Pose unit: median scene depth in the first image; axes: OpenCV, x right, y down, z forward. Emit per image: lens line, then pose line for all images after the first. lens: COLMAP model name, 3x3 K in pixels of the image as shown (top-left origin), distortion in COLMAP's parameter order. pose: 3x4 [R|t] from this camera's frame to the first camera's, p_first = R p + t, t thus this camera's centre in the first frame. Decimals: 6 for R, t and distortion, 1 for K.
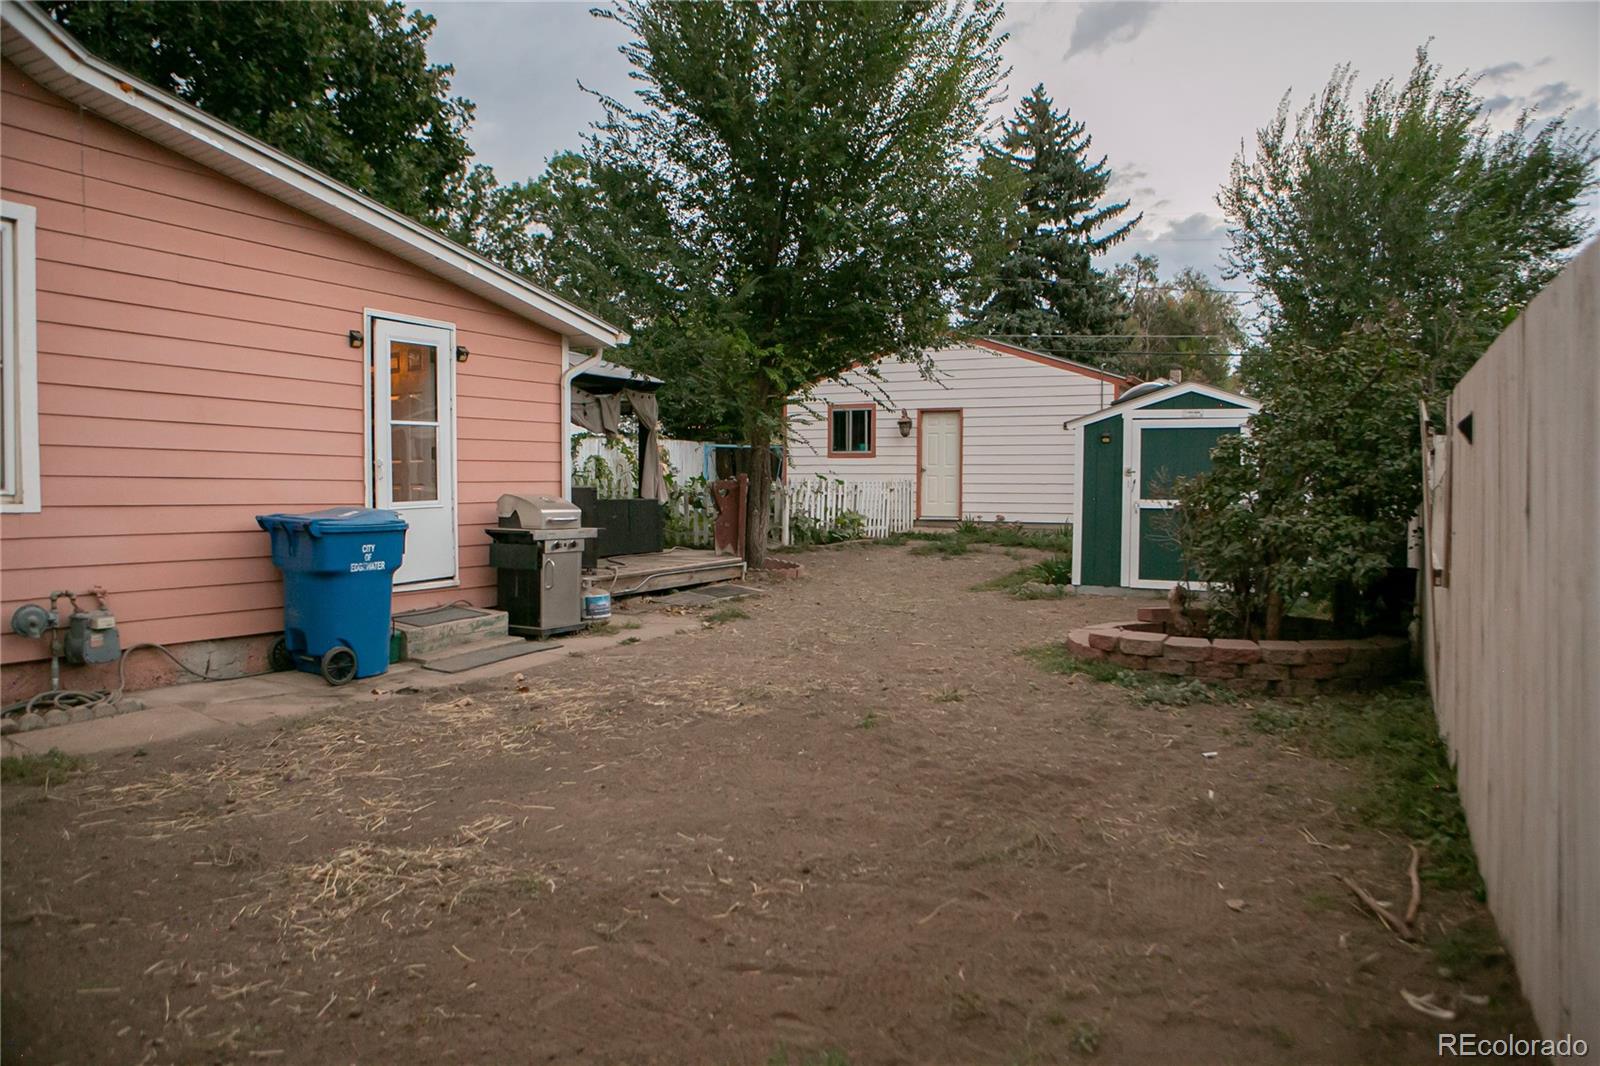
lens RADIAL K [[1105.9, 0, 810.8], [0, 1105.9, 536.6], [0, 0, 1]] dist [-0.106250, 0.080148]
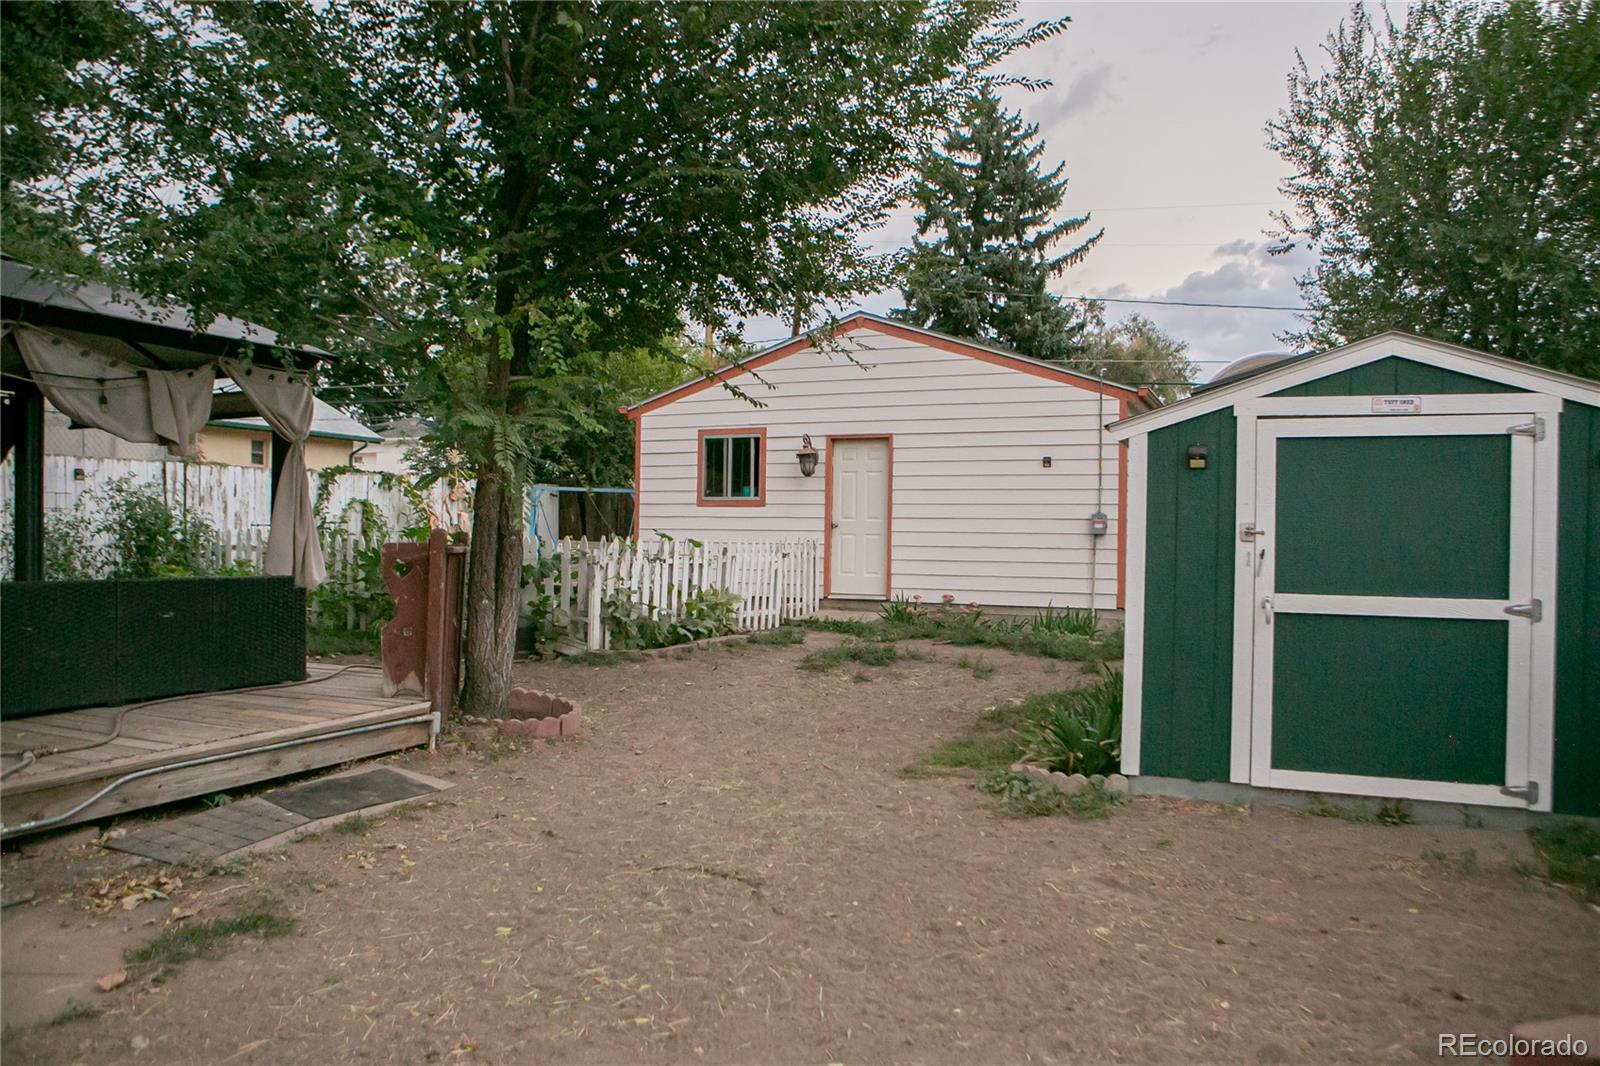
lens RADIAL K [[1133.3, 0, 808.0], [0, 1133.3, 539.2], [0, 0, 1]] dist [-0.107067, 0.078742]
pose [[0.998178, 0.010014, 0.059497, 0.077140], [-0.007156, 0.998819, -0.048057, -0.031946], [-0.059908, 0.047544, 0.997071, 0.534522]]
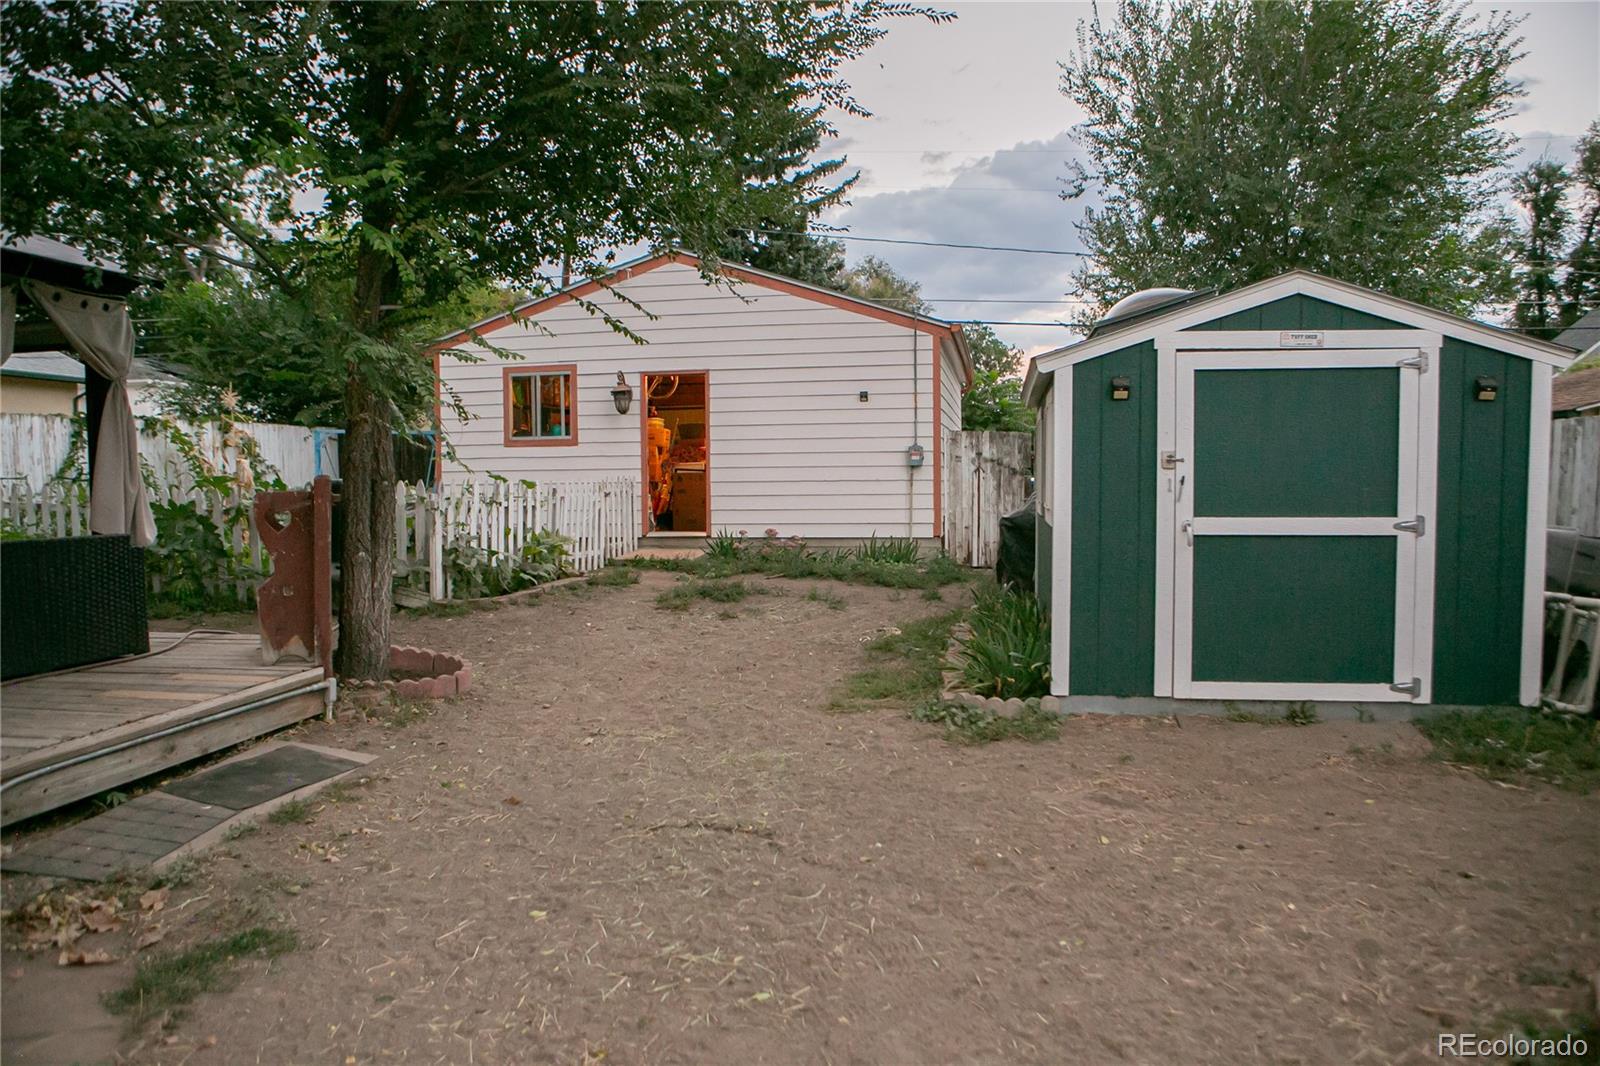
lens RADIAL K [[1105.9, 0, 810.8], [0, 1105.9, 536.6], [0, 0, 1]] dist [-0.106250, 0.080148]
pose [[0.957086, -0.029380, 0.288309, -0.000391], [0.027743, 0.999567, 0.009762, -0.033835], [-0.288472, -0.001344, 0.957488, 0.571685]]
